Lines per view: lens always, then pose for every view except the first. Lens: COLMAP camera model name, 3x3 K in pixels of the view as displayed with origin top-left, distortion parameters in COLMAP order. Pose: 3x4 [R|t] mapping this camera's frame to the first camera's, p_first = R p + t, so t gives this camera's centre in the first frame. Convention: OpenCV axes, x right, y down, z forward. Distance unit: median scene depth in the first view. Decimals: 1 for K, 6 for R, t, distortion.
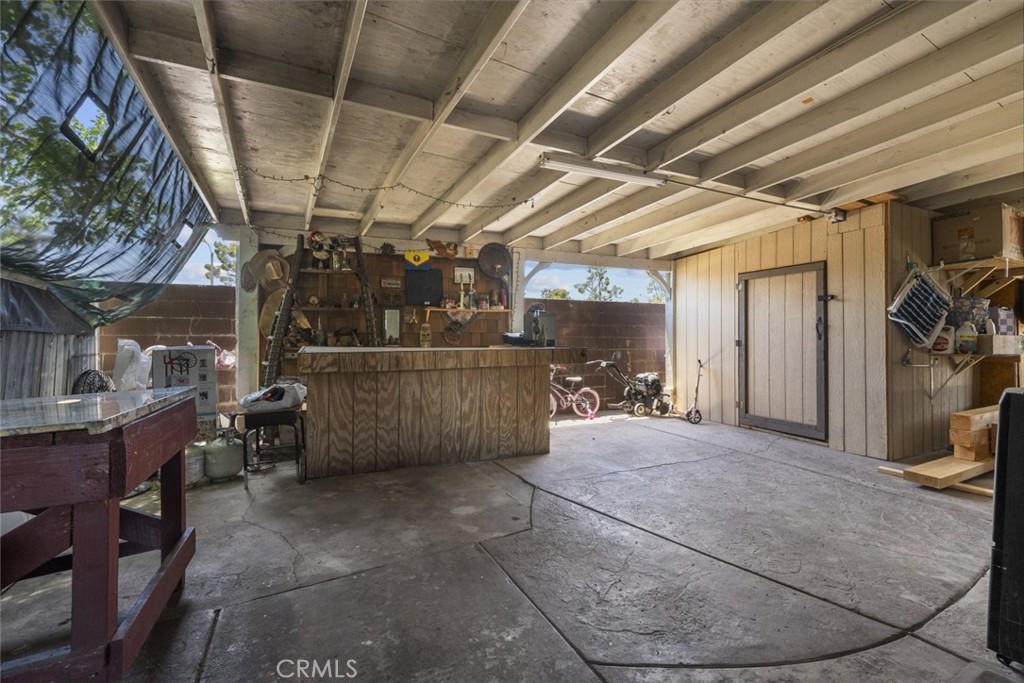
lens RADIAL K [[425.7, 0, 510.1], [0, 425.7, 338.9], [0, 0, 1]] dist [-0.001479, -0.000530]
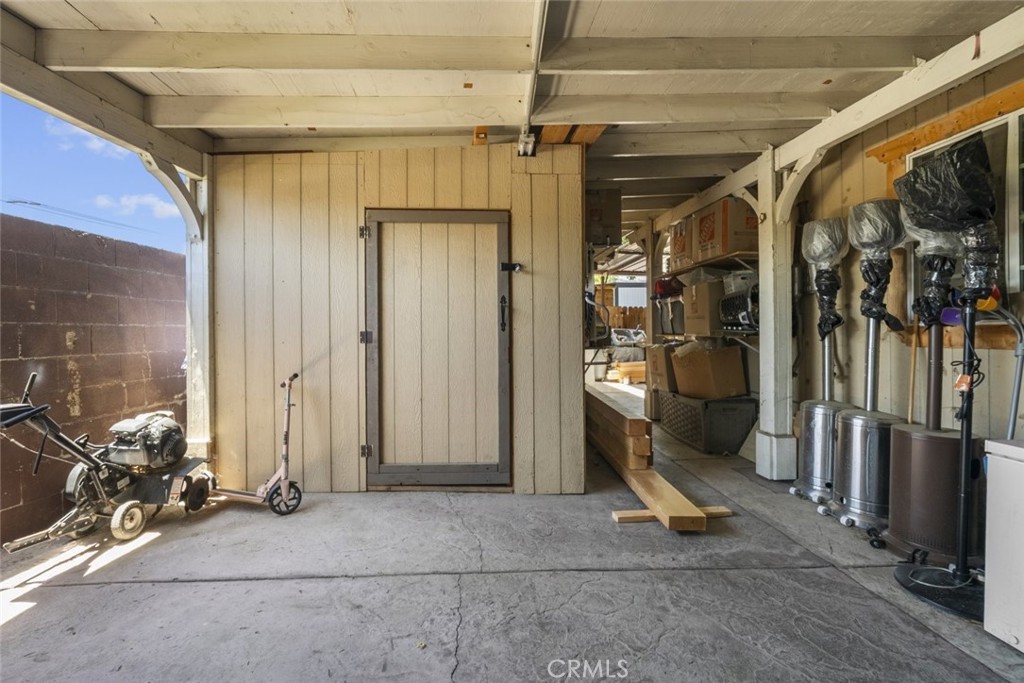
lens RADIAL K [[425.7, 0, 504.2], [0, 425.7, 342.8], [0, 0, 1]] dist [-0.001479, -0.000530]
pose [[0.406362, -0.012153, 0.913631, 0.120664], [-0.000415, 0.999909, 0.013485, 0.009641], [-0.913712, -0.005859, 0.406320, 0.650247]]
